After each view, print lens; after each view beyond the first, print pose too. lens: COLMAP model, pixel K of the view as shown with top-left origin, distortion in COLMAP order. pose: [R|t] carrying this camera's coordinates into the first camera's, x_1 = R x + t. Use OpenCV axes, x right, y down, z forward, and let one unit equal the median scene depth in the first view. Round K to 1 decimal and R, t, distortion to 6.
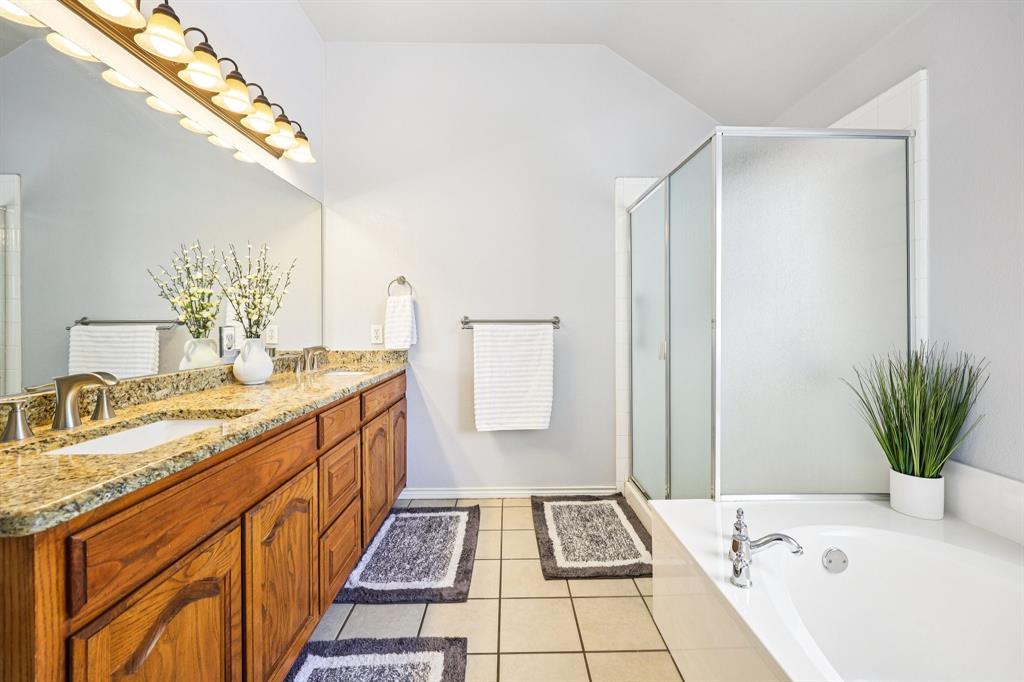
lens RADIAL K [[424.6, 0, 513.1], [0, 424.6, 326.8], [0, 0, 1]] dist [0.001609, -0.000176]
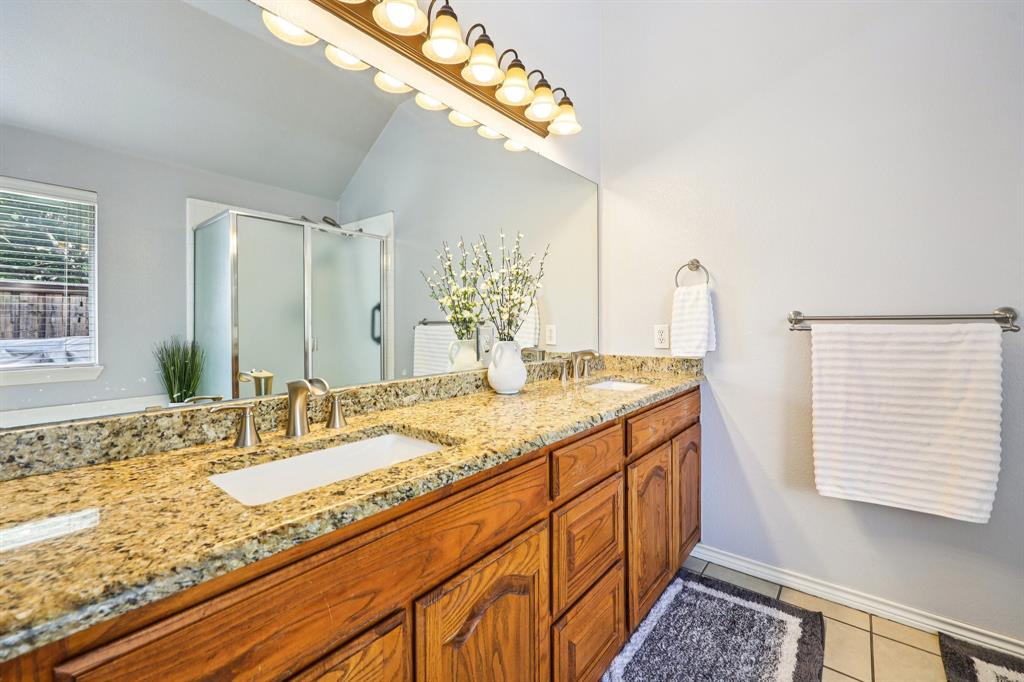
lens RADIAL K [[424.6, 0, 512.3], [0, 424.6, 326.5], [0, 0, 1]] dist [0.001609, -0.000176]
pose [[0.766194, 0.001548, -0.642607, -0.036407], [-0.000041, 0.999997, 0.002360, -0.003687], [0.642609, -0.001782, 0.766192, 0.292972]]
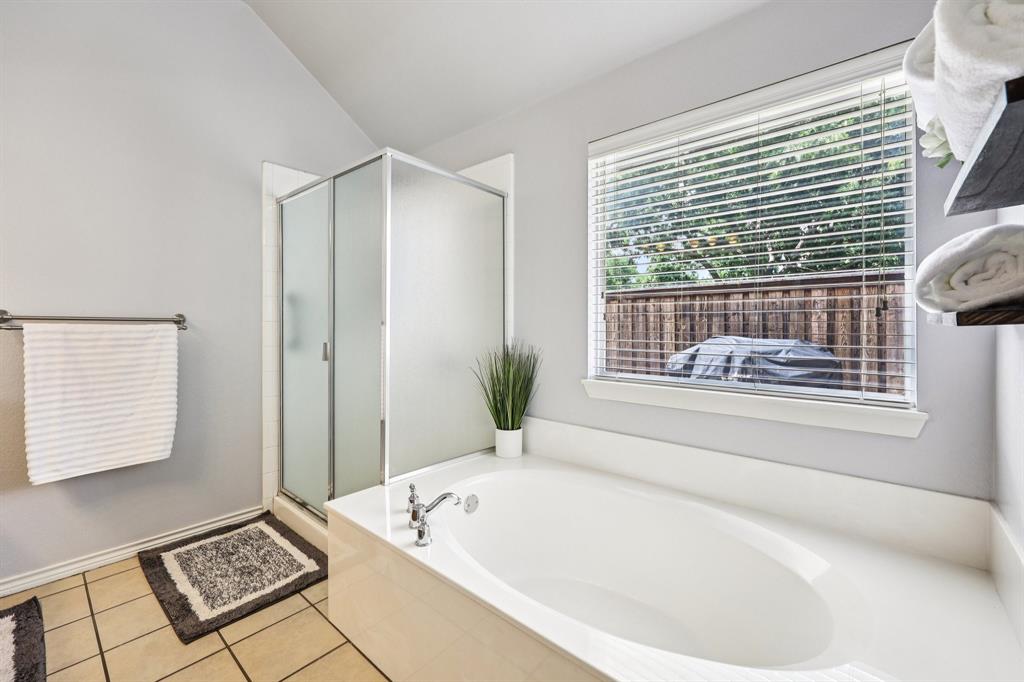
lens RADIAL K [[424.6, 0, 512.2], [0, 424.6, 328.2], [0, 0, 1]] dist [0.001609, -0.000176]
pose [[0.670510, 0.002176, 0.741897, -0.096518], [-0.002491, 0.999997, -0.000682, 0.000833], [-0.741896, -0.001391, 0.670514, 0.010191]]
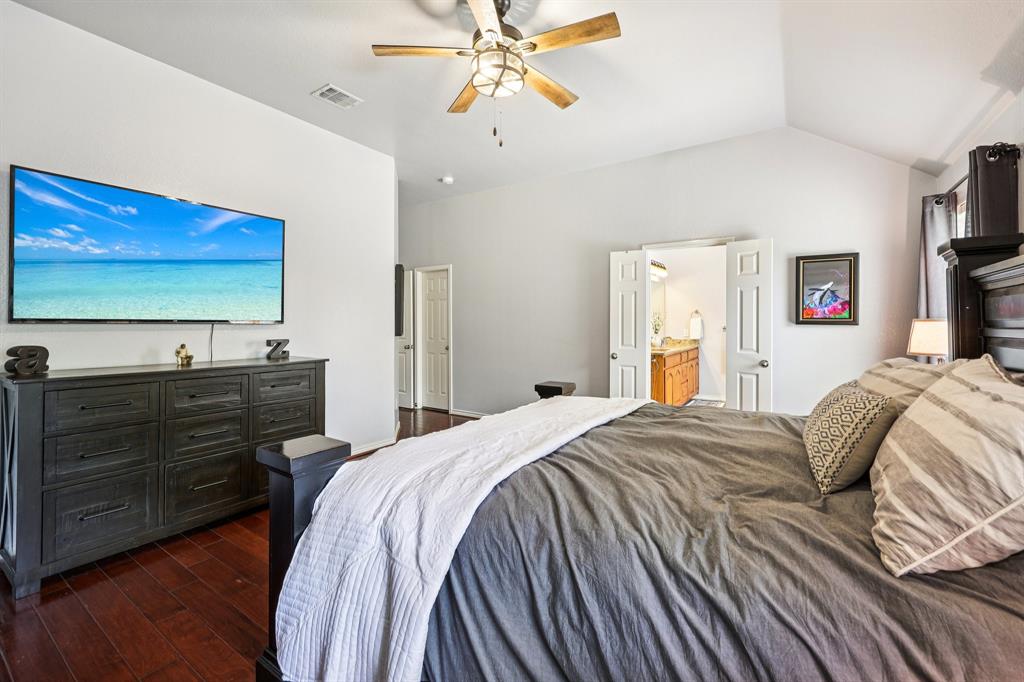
lens RADIAL K [[424.6, 0, 510.9], [0, 424.6, 322.3], [0, 0, 1]] dist [0.001609, -0.000176]
pose [[0.821926, 0.001429, -0.569592, 0.361444], [-0.007460, 0.999938, -0.008256, -0.023842], [0.569545, 0.011035, 0.821886, -2.291748]]
